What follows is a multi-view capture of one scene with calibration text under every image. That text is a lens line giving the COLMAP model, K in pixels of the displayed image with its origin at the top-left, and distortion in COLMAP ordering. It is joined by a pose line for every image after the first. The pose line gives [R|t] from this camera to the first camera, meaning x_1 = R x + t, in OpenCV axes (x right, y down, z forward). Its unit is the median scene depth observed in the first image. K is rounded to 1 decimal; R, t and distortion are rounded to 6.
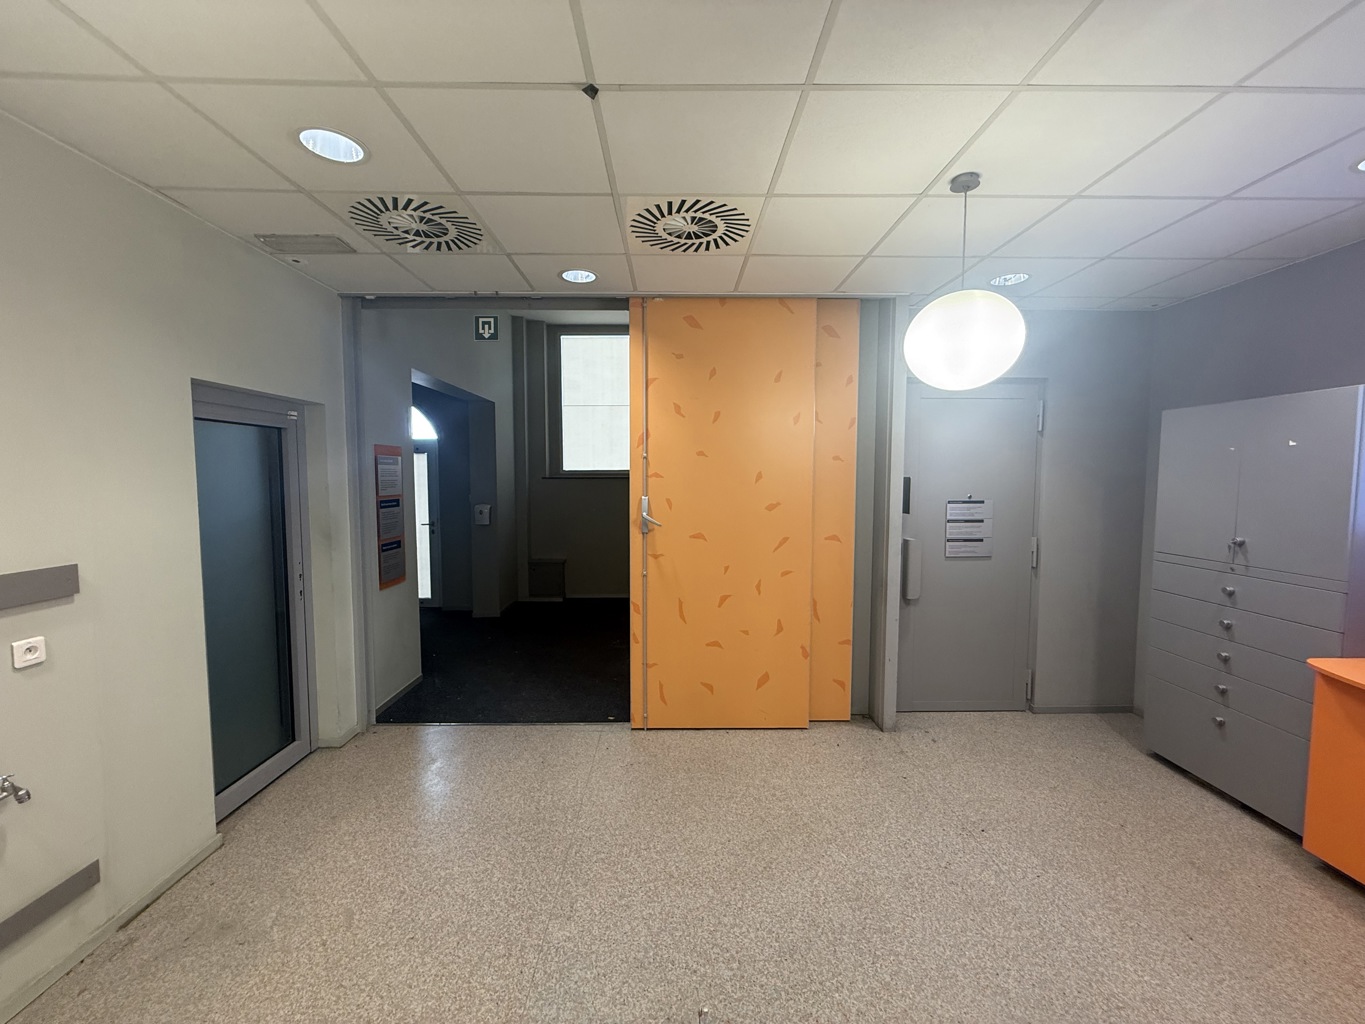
lens RADIAL K [[543.6, 0, 678.9], [0, 543.6, 511.2], [0, 0, 1]] dist [-0.000157, -0.000036]
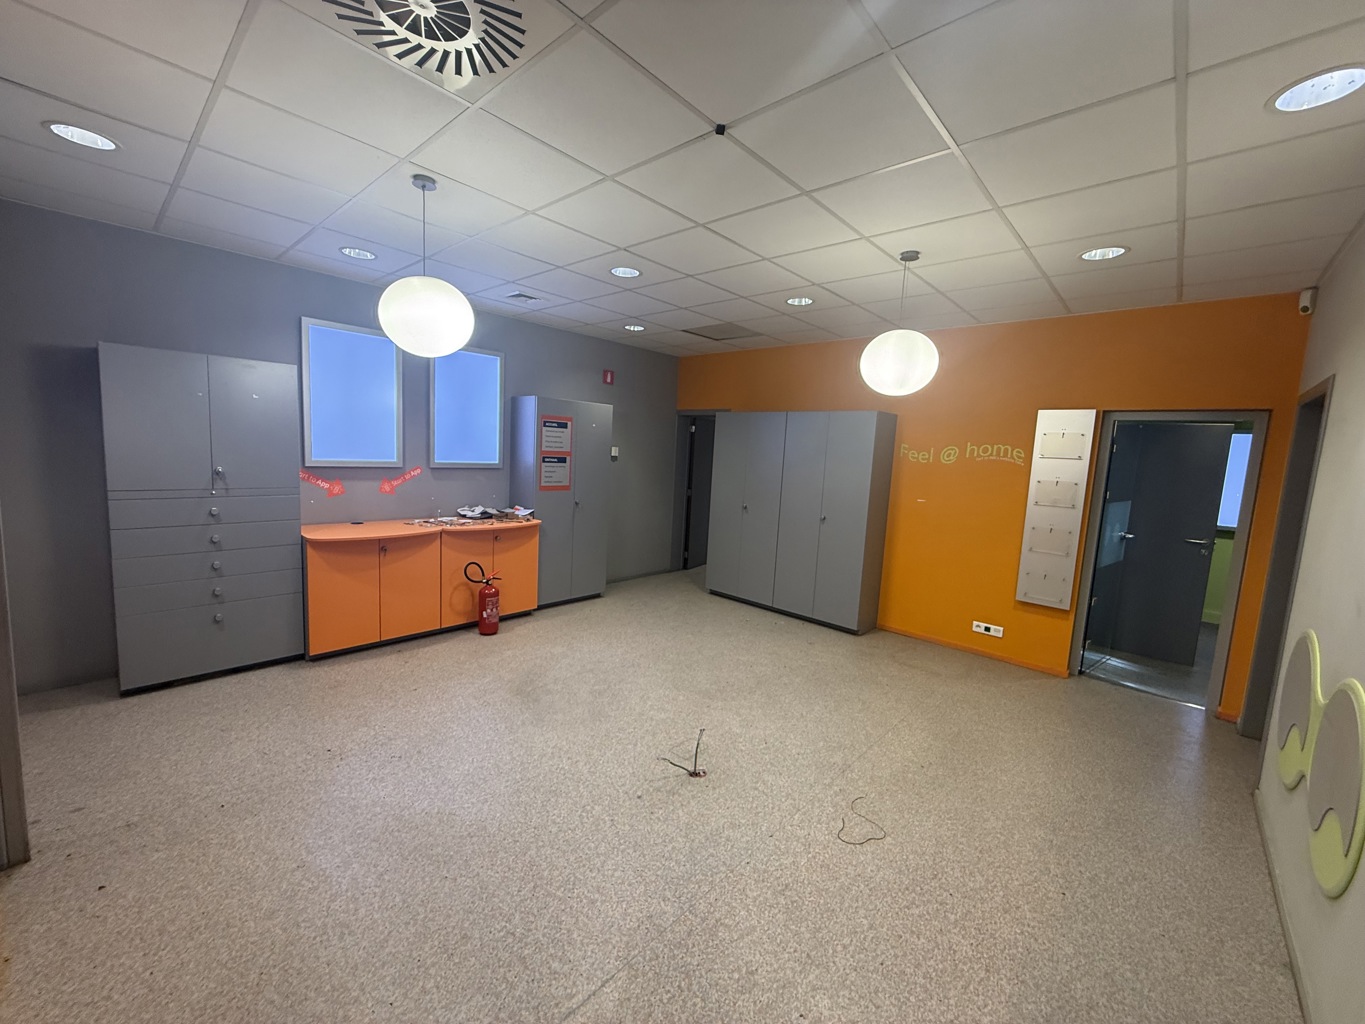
lens RADIAL K [[543.6, 0, 678.9], [0, 543.6, 511.3], [0, 0, 1]] dist [-0.000157, -0.000036]
pose [[-0.730642, -0.117192, 0.672628, -0.799797], [-0.010211, 0.986924, 0.160860, -0.084719], [-0.682684, 0.110664, -0.722285, 1.597839]]
